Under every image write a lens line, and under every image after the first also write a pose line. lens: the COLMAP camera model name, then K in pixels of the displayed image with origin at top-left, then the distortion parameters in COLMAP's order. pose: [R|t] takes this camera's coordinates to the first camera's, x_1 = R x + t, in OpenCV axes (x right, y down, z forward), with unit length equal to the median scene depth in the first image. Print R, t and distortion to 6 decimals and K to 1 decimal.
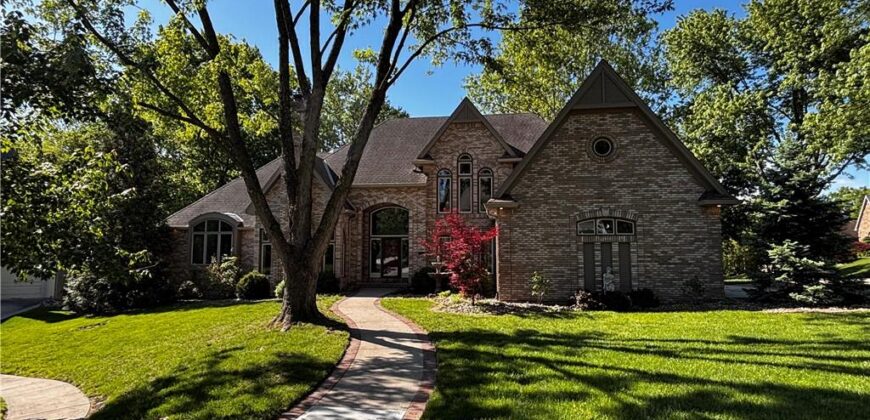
lens RADIAL K [[488.7, 0, 436.6], [0, 488.7, 209.3], [0, 0, 1]] dist [0.043236, -0.082006]
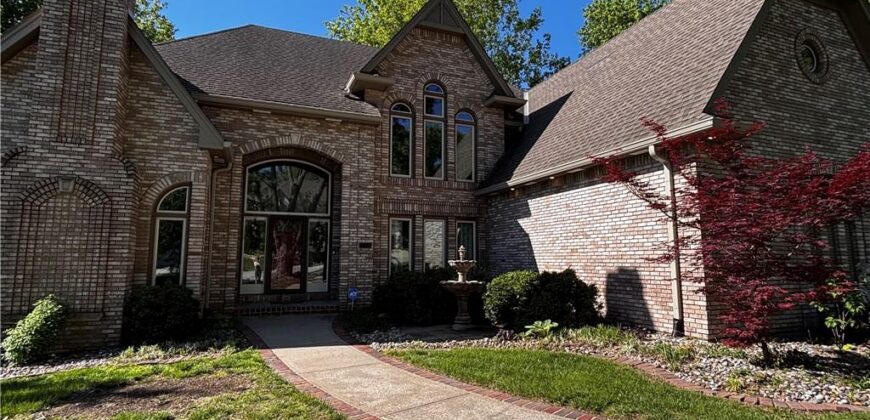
lens RADIAL K [[450.2, 0, 435.0], [0, 450.2, 210.0], [0, 0, 1]] dist [0.041804, -0.035155]
pose [[0.866018, 0.056859, 0.496769, -0.304397], [-0.045000, 0.998345, -0.035820, 0.093118], [-0.497983, 0.008667, 0.867143, 0.755574]]
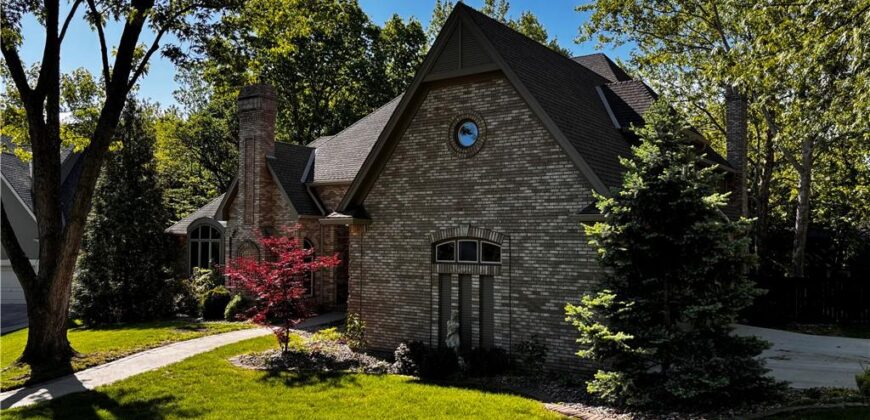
lens RADIAL K [[687.8, 0, 439.3], [0, 687.8, 212.2], [0, 0, 1]] dist [0.105923, -0.144221]
pose [[0.891905, -0.013572, -0.452020, 0.733925], [0.037333, 0.998347, 0.043689, -0.061636], [0.450680, -0.055842, 0.890937, 0.126978]]
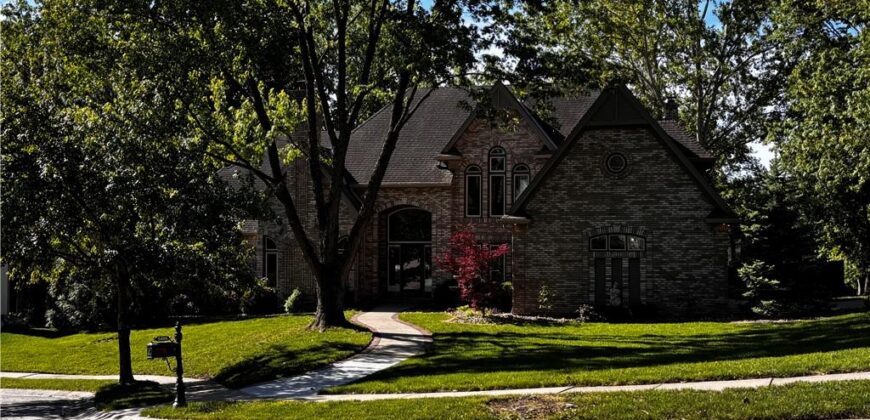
lens RADIAL K [[989.8, 0, 435.0], [0, 989.8, 210.0], [0, 0, 1]] dist [0.137023, -0.530182]
pose [[0.996166, -0.002522, -0.087442, 0.146667], [0.007464, 0.998389, 0.056244, -0.148141], [0.087159, -0.056681, 0.994581, -1.058181]]
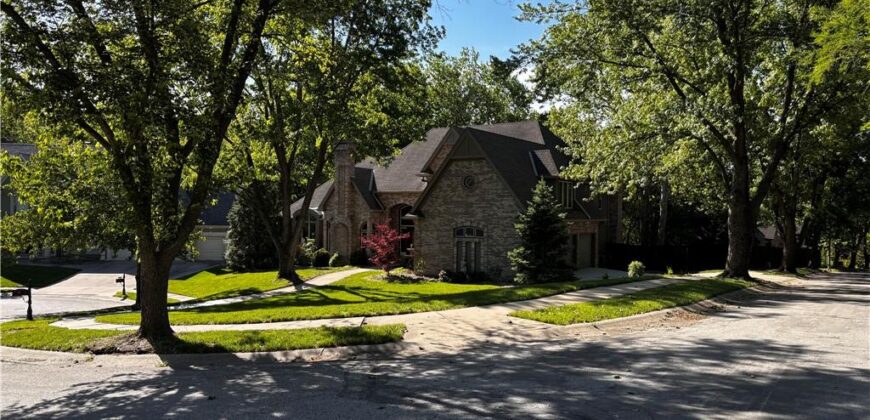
lens RADIAL K [[657.8, 0, 425.4], [0, 657.8, 212.0], [0, 0, 1]] dist [0.085586, -0.000443]
pose [[0.900624, 0.010465, -0.434473, 1.135210], [0.028752, 0.996085, 0.083592, -0.212201], [0.433647, -0.087777, 0.896798, -0.978964]]
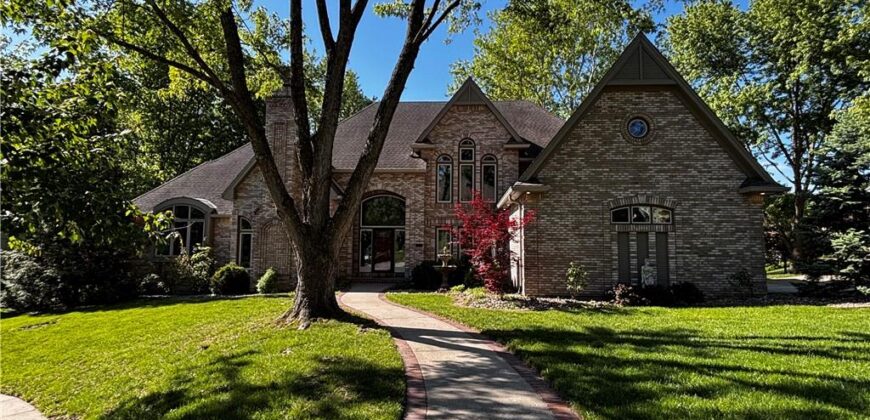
lens RADIAL K [[488.9, 0, 435.0], [0, 488.9, 210.0], [0, 0, 1]] dist [0.026154, -0.045130]
pose [[0.996335, 0.017174, 0.083799, -0.112915], [-0.017248, 0.999851, 0.000163, 0.032407], [-0.083784, -0.001608, 0.996483, 0.120681]]
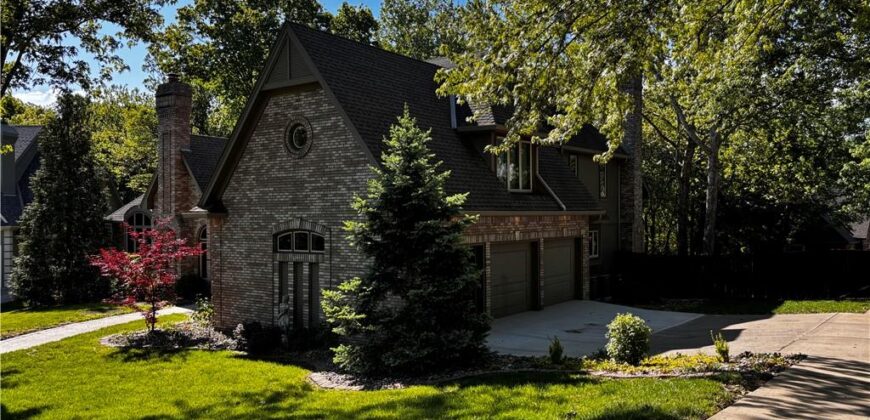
lens RADIAL K [[687.8, 0, 439.3], [0, 687.8, 212.2], [0, 0, 1]] dist [0.105923, -0.144221]
pose [[0.884207, -0.009019, -0.467007, 1.031217], [0.051596, 0.995581, 0.078462, -0.083622], [0.464236, -0.093472, 0.880765, 0.144905]]
